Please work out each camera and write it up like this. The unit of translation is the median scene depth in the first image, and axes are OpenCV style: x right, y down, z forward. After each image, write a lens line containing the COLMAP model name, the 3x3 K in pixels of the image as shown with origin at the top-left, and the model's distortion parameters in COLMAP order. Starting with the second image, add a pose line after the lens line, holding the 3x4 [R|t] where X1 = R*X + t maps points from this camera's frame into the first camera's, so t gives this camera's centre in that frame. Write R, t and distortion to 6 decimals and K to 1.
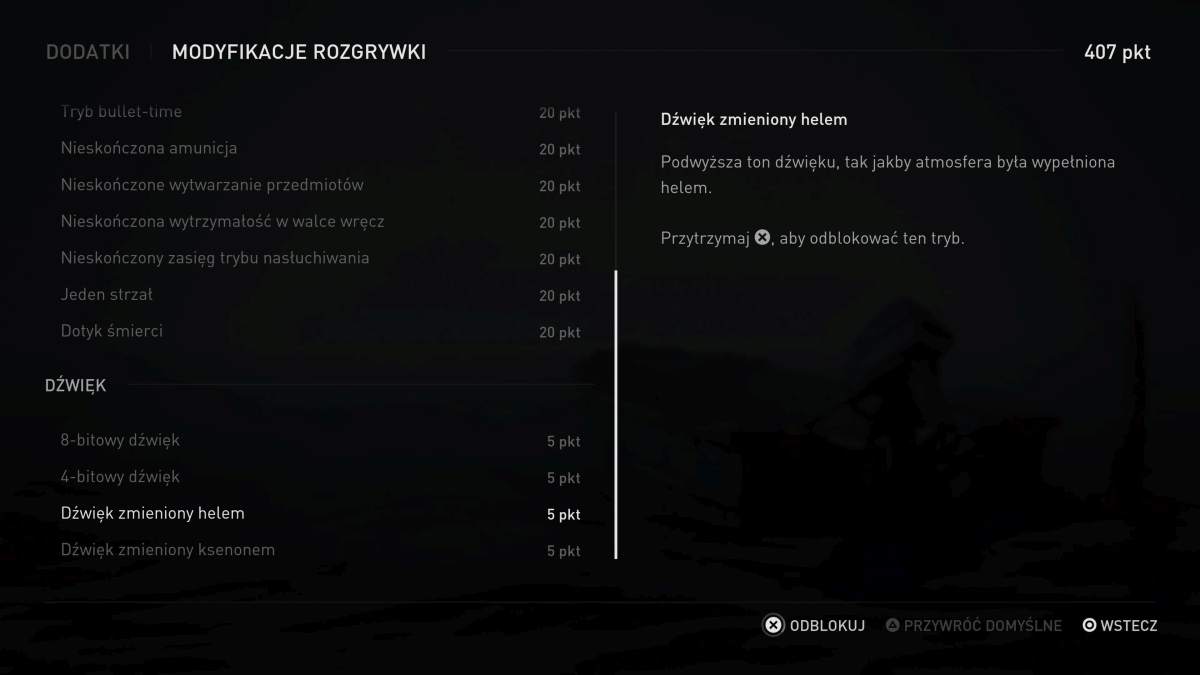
lens RADIAL K [[899.8, 0, 600.0], [0, 899.8, 337.9], [0, 0, 1]] dist [0.004870, 0.002575]
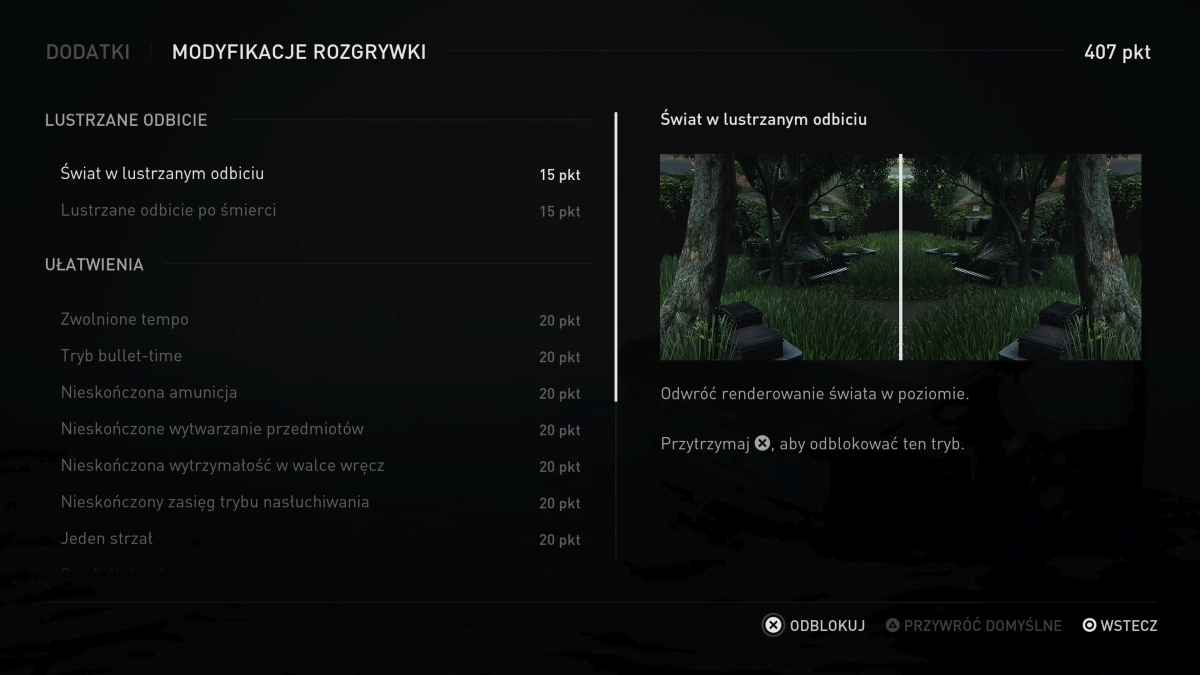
lens RADIAL K [[899.8, 0, 600.0], [0, 899.8, 337.0], [0, 0, 1]] dist [0.004870, 0.002575]
pose [[1.000000, 0.000344, 0.000033, -0.000017], [-0.000344, 0.999991, 0.004182, -0.276200], [-0.000031, -0.004182, 0.999991, 0.000569]]
